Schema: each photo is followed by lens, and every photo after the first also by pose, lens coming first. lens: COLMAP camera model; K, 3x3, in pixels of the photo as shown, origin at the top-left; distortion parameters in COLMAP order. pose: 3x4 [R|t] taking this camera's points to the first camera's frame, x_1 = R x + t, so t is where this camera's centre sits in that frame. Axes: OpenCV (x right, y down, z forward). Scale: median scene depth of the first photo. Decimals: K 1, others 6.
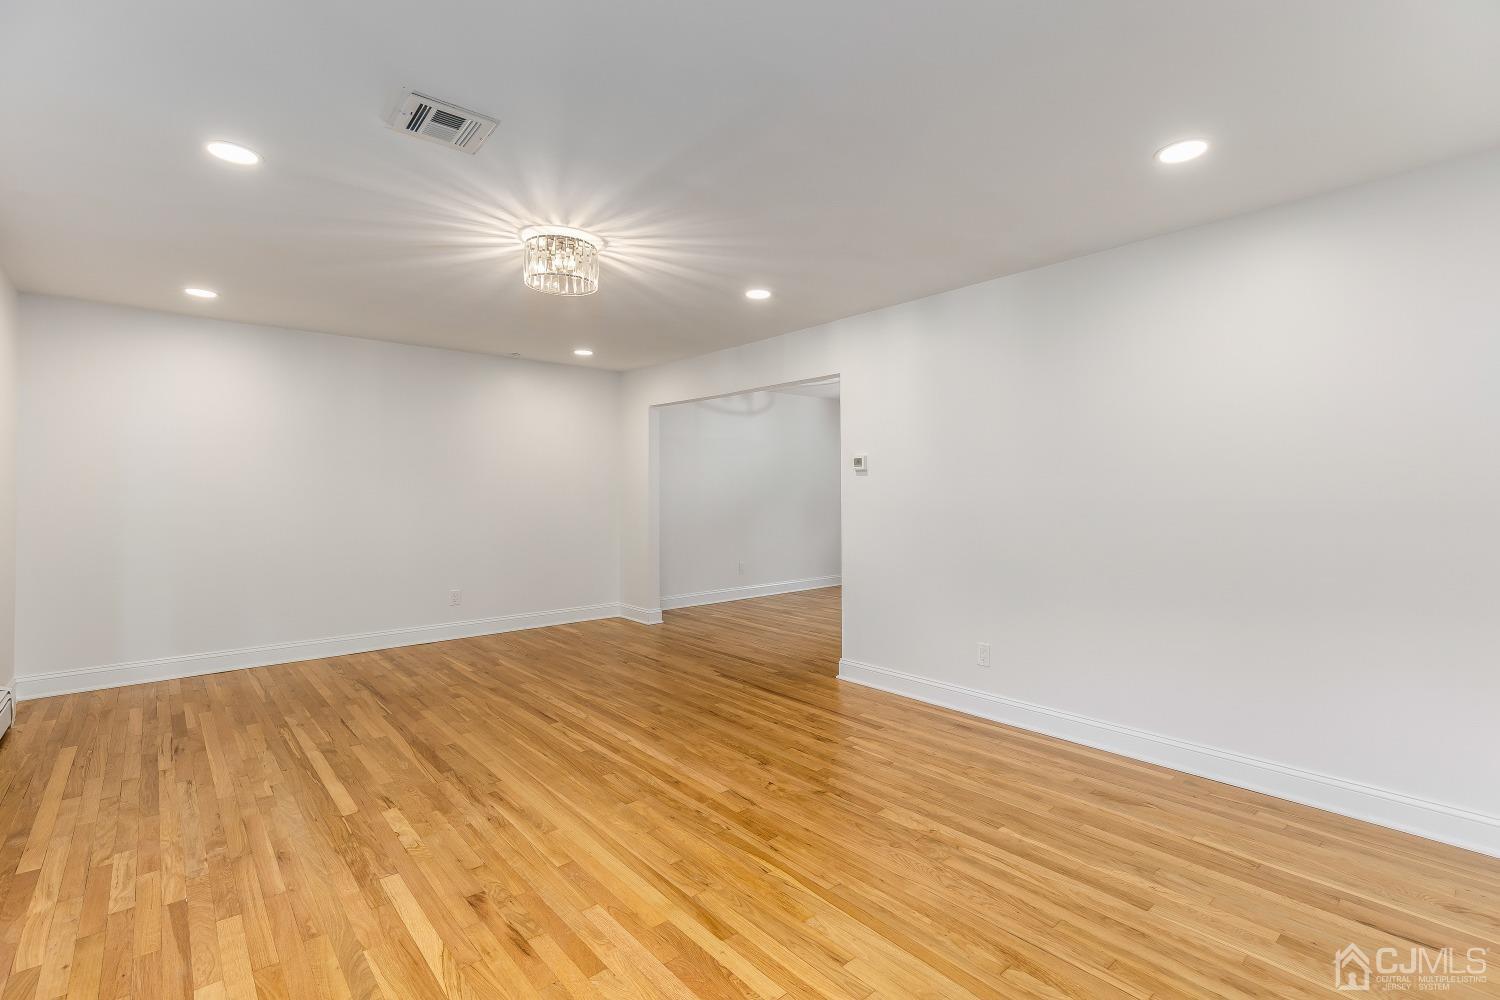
lens RADIAL K [[679.6, 0, 745.0], [0, 679.6, 499.0], [0, 0, 1]] dist [0.008661, -0.001777]
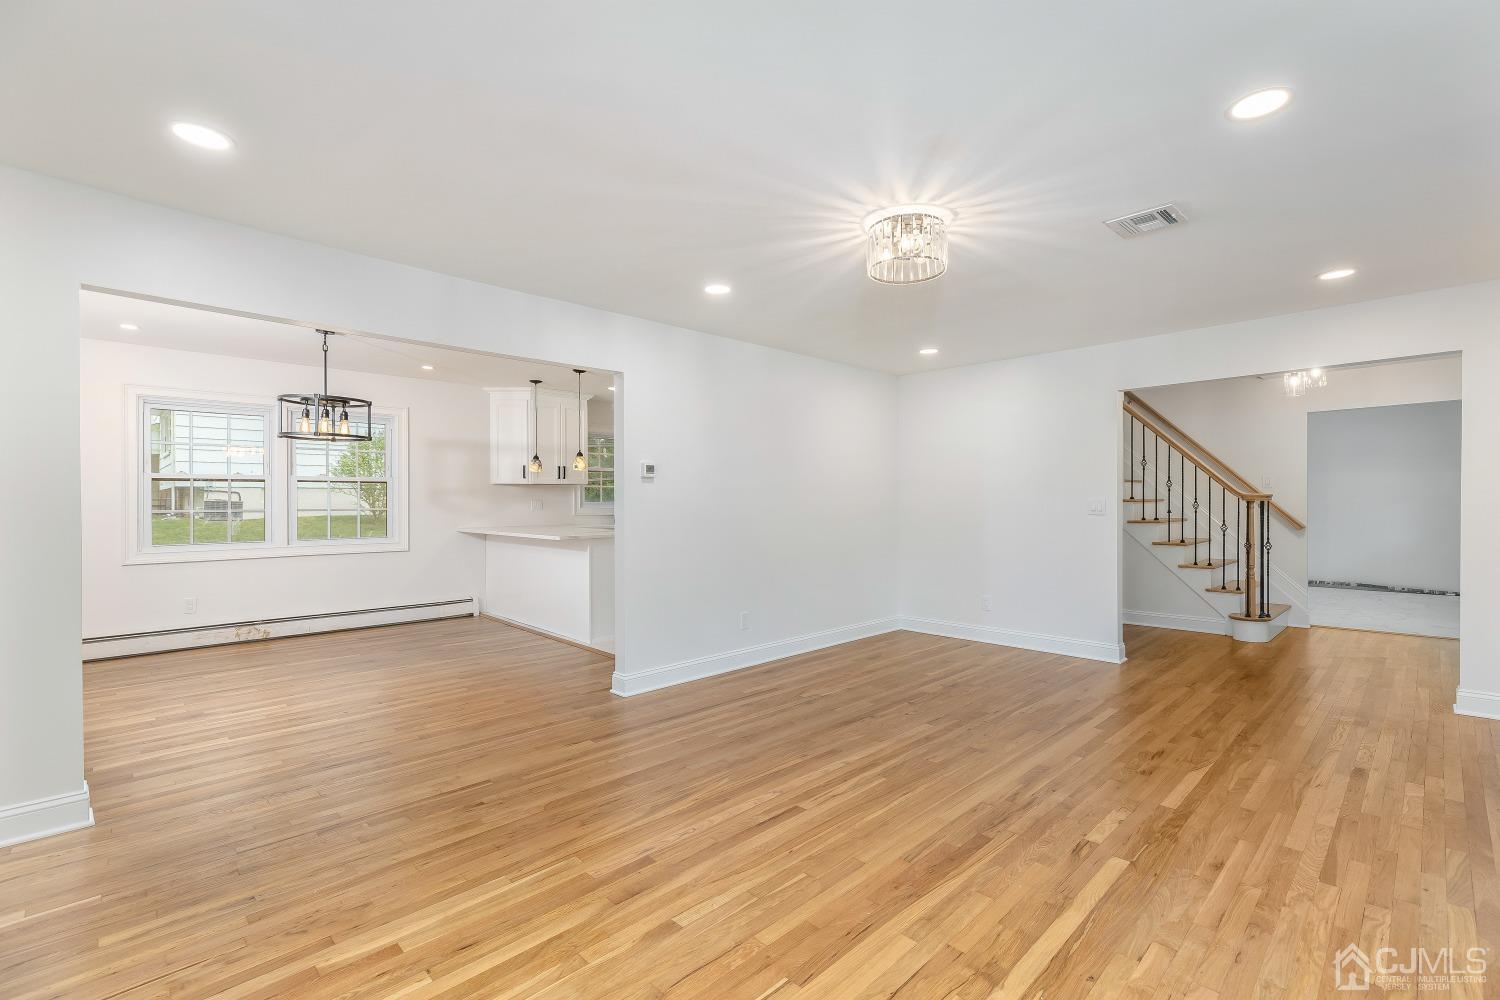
lens RADIAL K [[679.6, 0, 768.0], [0, 679.6, 499.9], [0, 0, 1]] dist [0.008661, -0.001777]
pose [[-0.082775, 0.001769, 0.996567, -1.110448], [0.011126, 0.999938, -0.000851, -0.009024], [-0.996506, 0.011017, -0.082789, 1.189117]]
